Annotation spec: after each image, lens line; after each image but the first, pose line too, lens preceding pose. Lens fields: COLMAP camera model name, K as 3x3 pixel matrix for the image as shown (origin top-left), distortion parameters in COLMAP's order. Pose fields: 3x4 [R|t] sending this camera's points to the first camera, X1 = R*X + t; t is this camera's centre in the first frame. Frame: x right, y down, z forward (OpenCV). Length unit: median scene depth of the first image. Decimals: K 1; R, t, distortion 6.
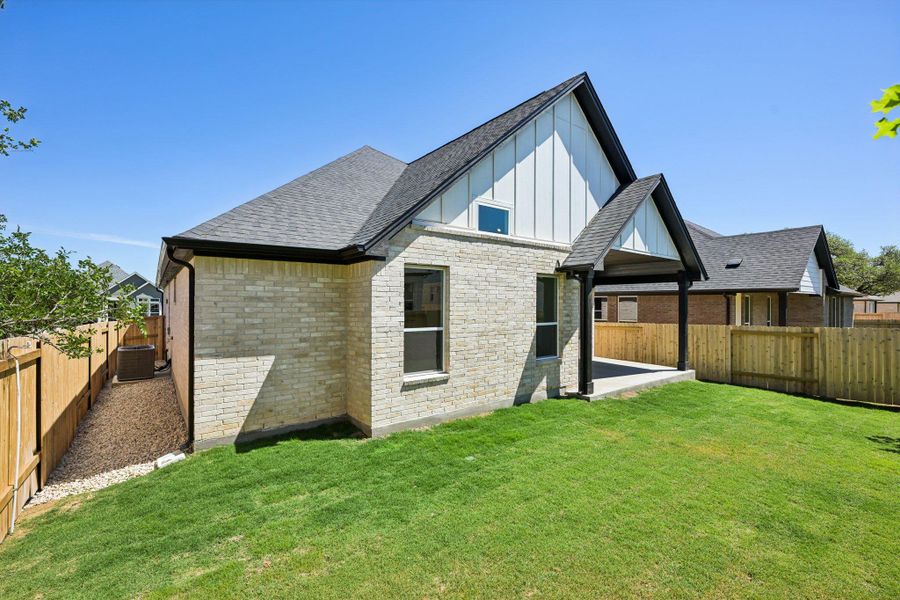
lens RADIAL K [[372.6, 0, 452.0], [0, 372.6, 303.3], [0, 0, 1]] dist [0.000869, 0.000230]
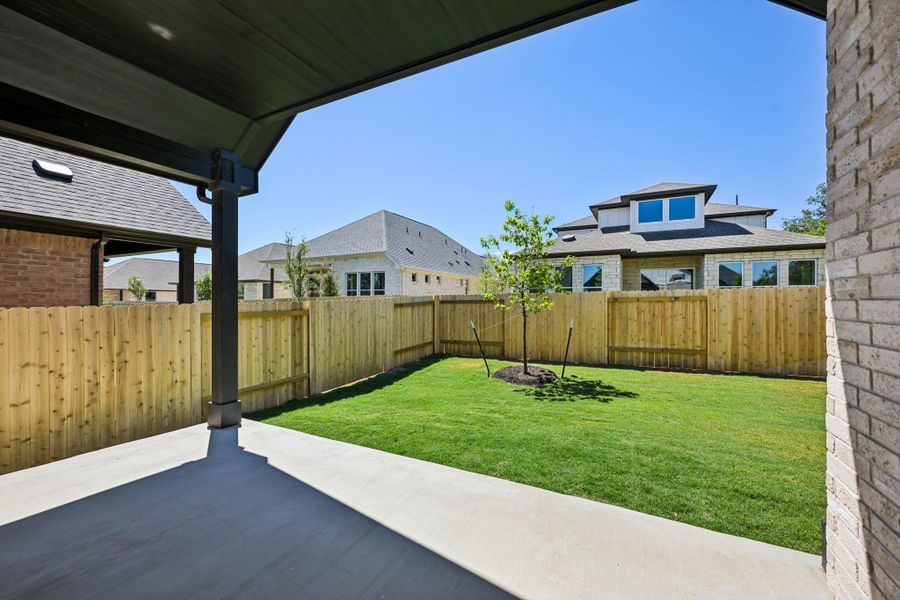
lens RADIAL K [[372.6, 0, 449.6], [0, 372.6, 299.5], [0, 0, 1]] dist [0.000869, 0.000230]
pose [[-0.415077, -0.003374, 0.909780, 0.208467], [-0.008210, 0.999966, -0.000038, 0.057457], [-0.909749, -0.007485, -0.415091, 1.018207]]
